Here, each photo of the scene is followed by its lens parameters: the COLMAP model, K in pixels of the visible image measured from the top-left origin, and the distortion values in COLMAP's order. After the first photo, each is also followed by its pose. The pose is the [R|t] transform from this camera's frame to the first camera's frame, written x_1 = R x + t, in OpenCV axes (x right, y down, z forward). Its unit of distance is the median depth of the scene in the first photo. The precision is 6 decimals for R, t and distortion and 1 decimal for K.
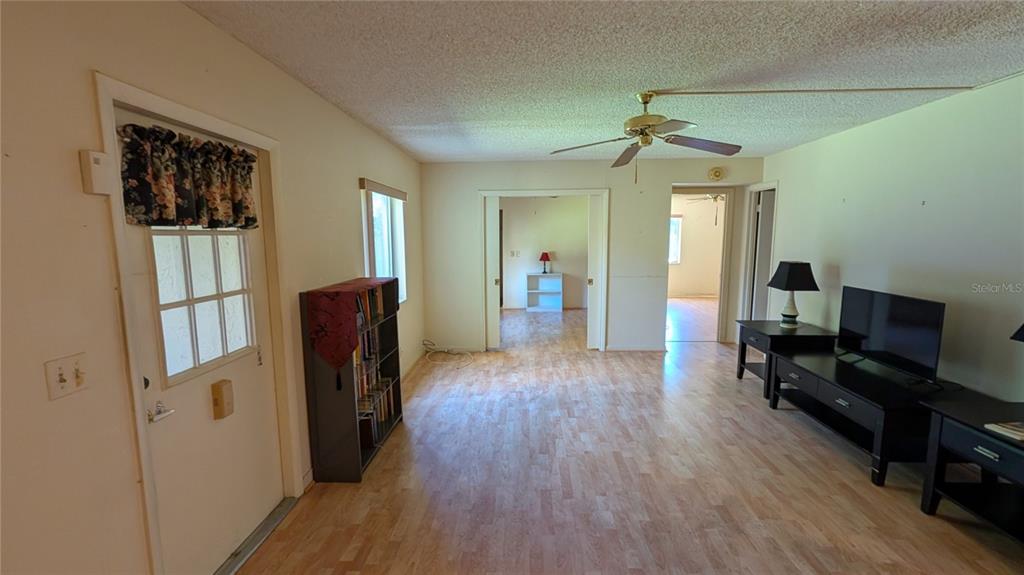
lens RADIAL K [[386.3, 0, 511.1], [0, 386.3, 289.7], [0, 0, 1]] dist [-0.000592, -0.000194]
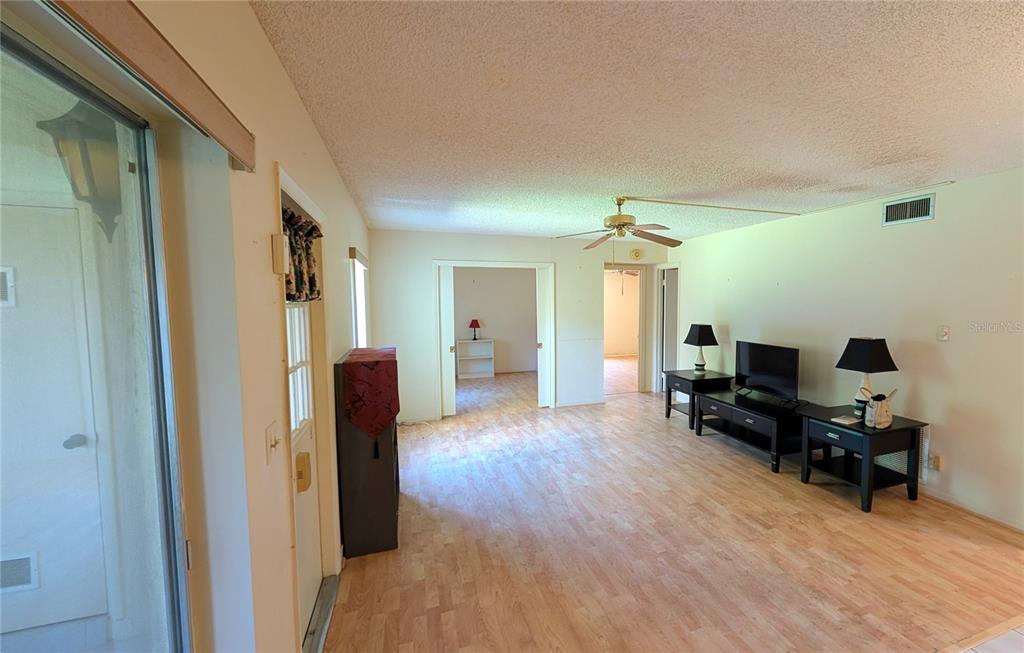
lens RADIAL K [[427.1, 0, 513.6], [0, 427.1, 337.3], [0, 0, 1]] dist [-0.000236, -0.000028]
pose [[0.936088, -0.028163, 0.350636, -0.389914], [0.046124, 0.998011, -0.042975, 0.005955], [-0.348728, 0.056401, 0.935525, -0.152841]]
